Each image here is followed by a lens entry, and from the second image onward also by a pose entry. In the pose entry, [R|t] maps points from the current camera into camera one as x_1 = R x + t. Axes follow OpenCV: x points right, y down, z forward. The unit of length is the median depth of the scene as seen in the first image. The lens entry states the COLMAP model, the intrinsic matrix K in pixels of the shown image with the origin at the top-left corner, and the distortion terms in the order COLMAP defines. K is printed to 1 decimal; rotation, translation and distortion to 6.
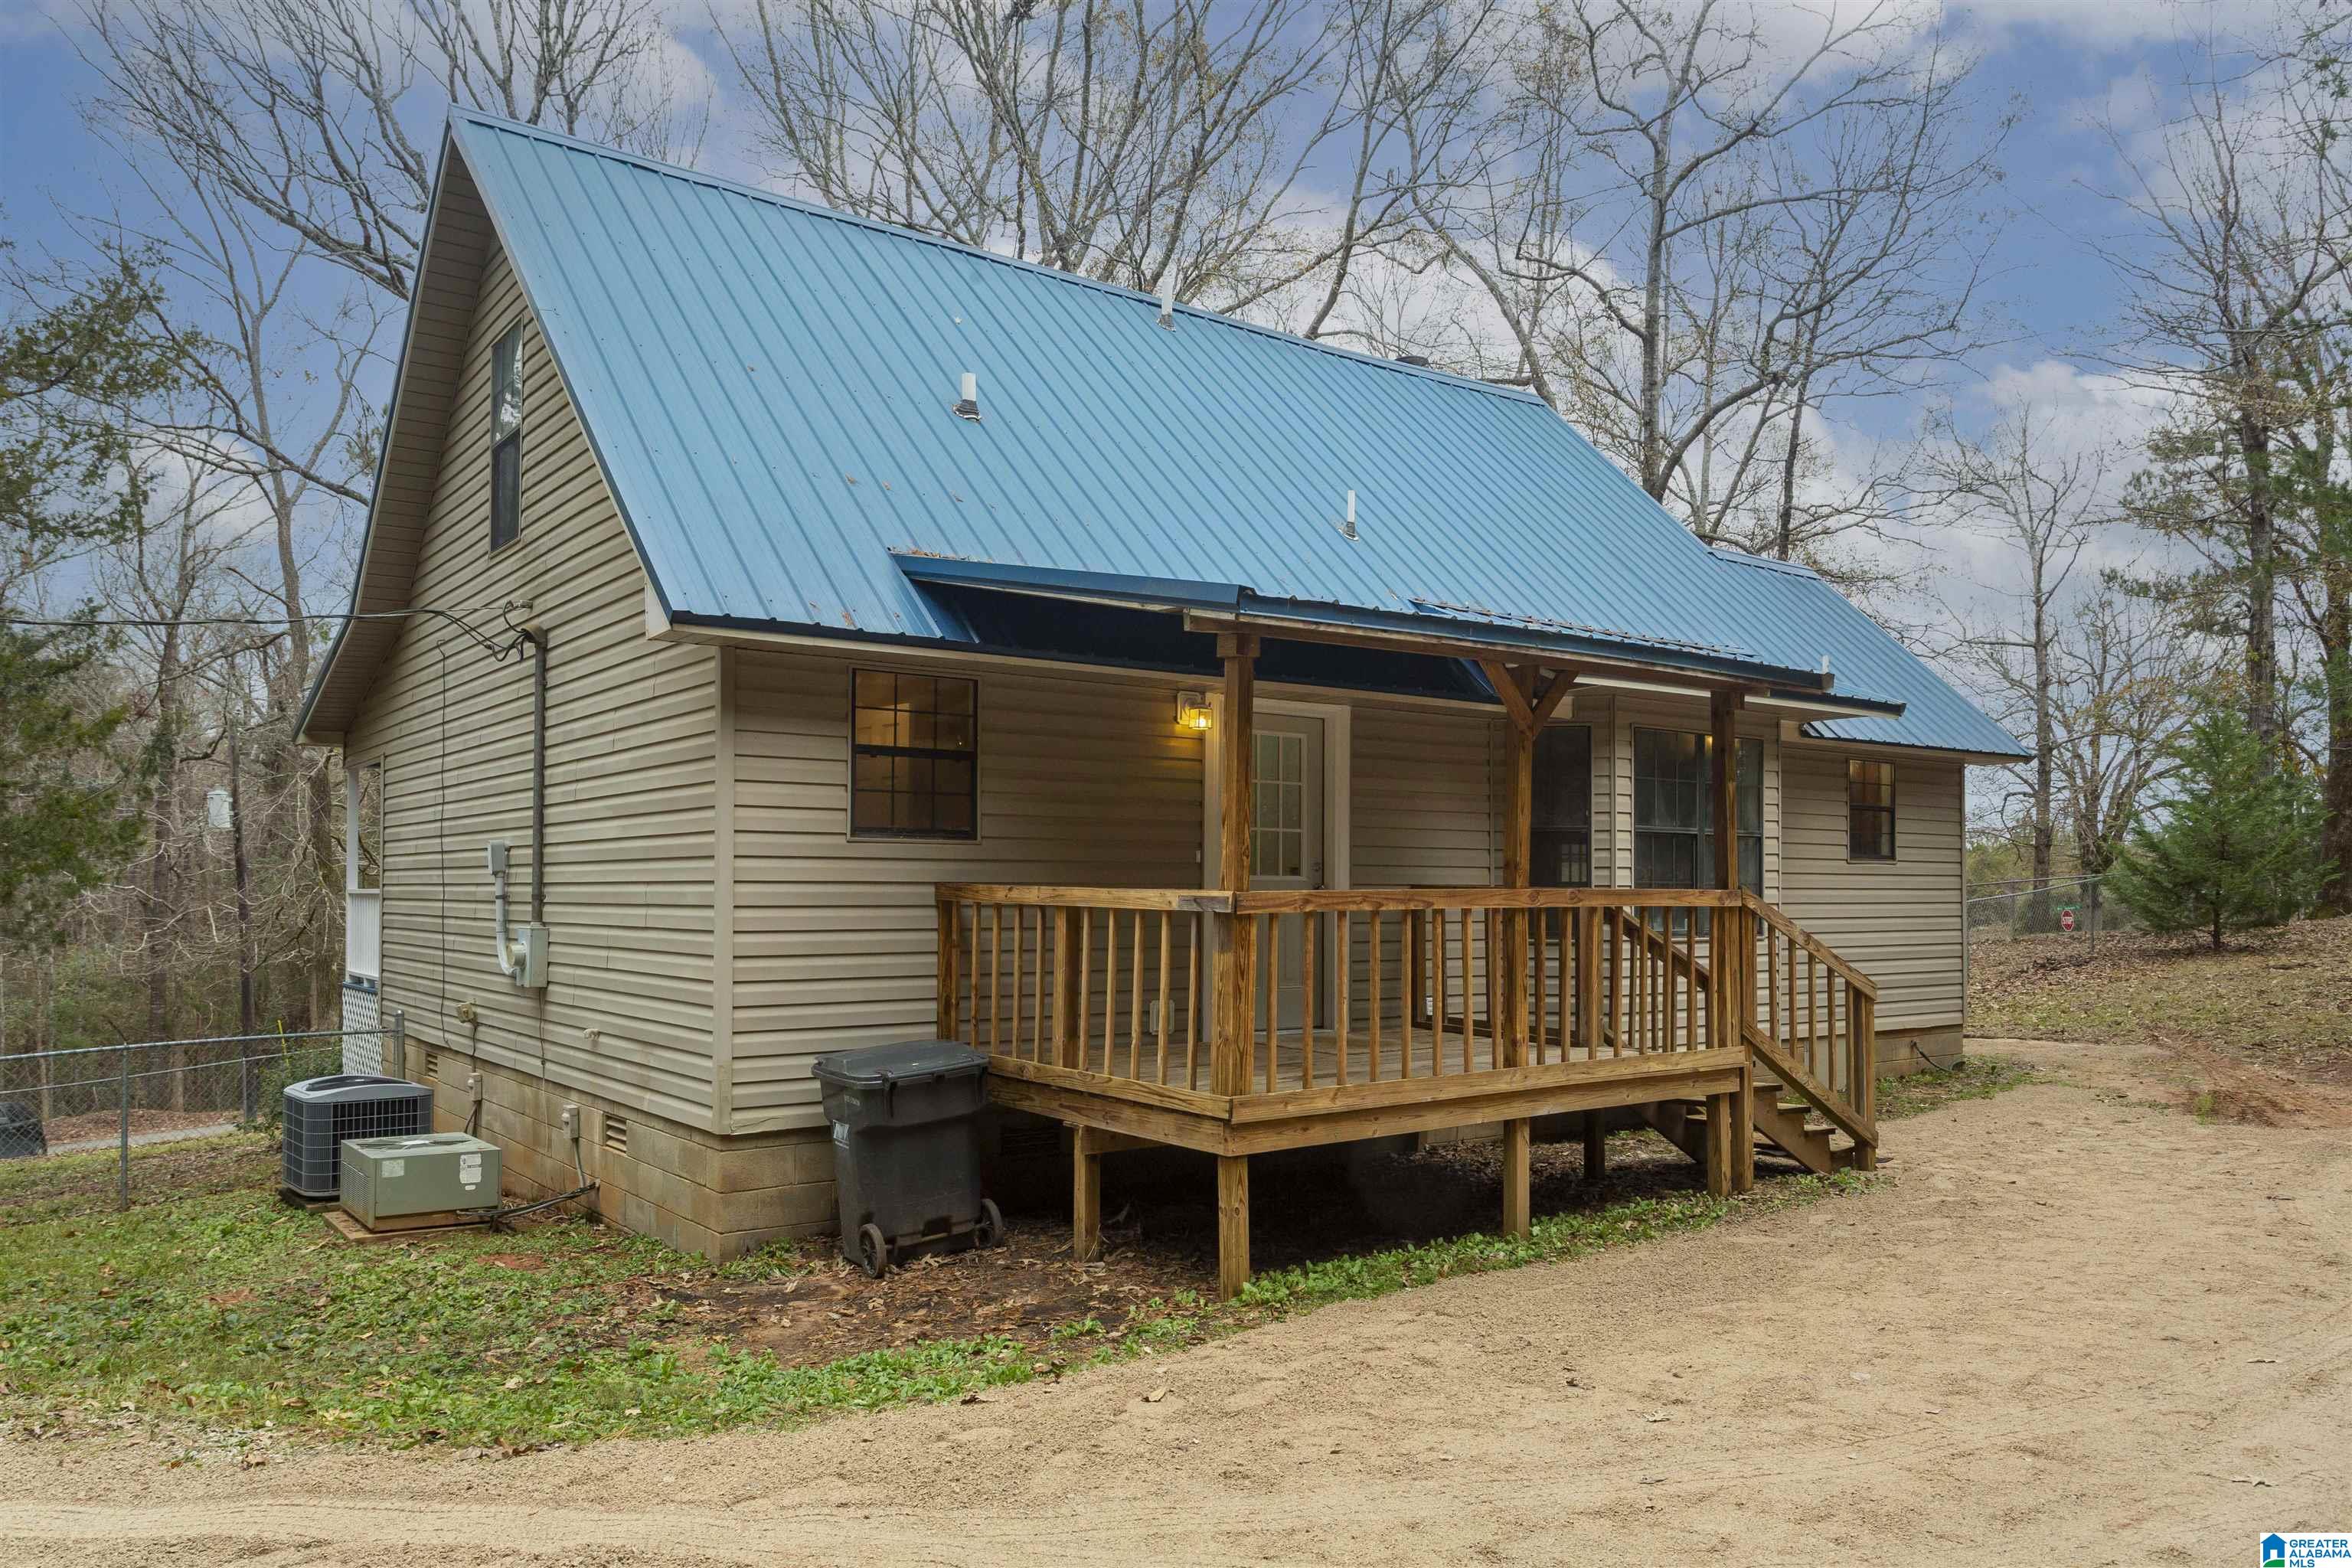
lens RADIAL K [[1605.5, 0, 1169.2], [0, 1605.5, 800.7], [0, 0, 1]] dist [0.003946, 0.001748]
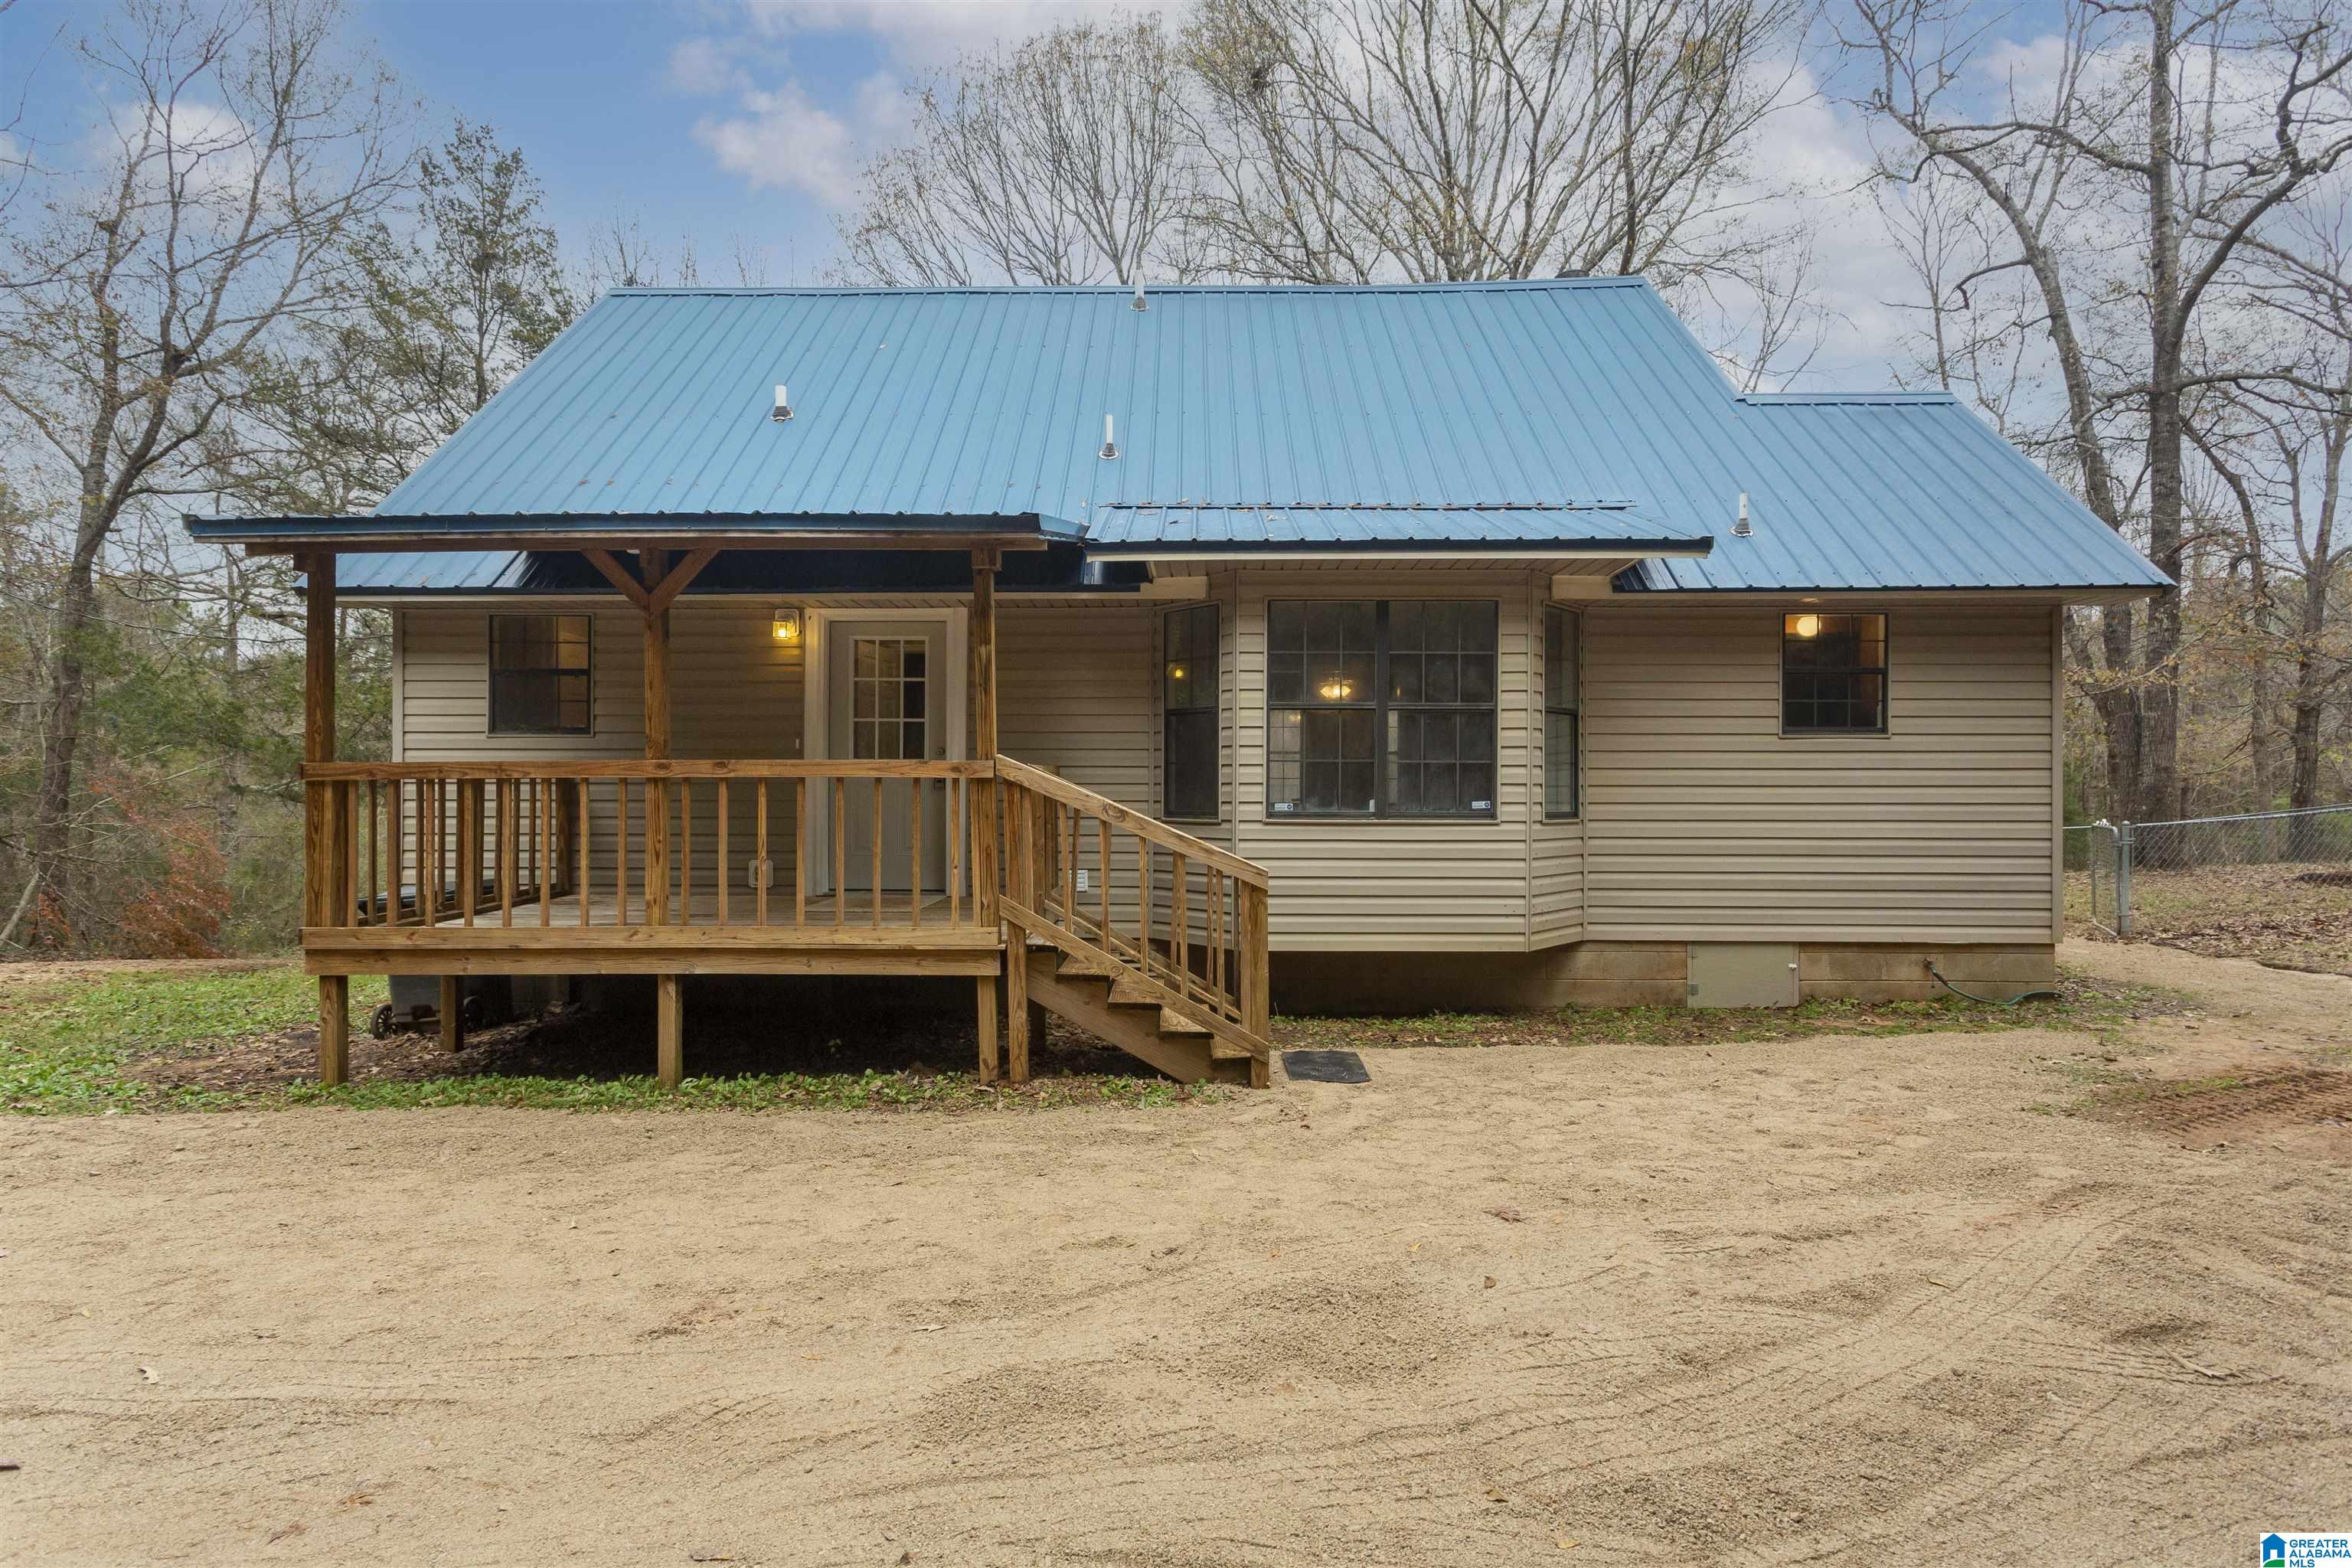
lens RADIAL K [[1115.7, 0, 1172.2], [0, 1115.7, 773.7], [0, 0, 1]] dist [0.004750, -0.000993]
pose [[0.792842, -0.013090, -0.609286, 0.713310], [0.034093, 0.999156, 0.022898, 0.044927], [0.608473, -0.038927, 0.792620, 0.472493]]
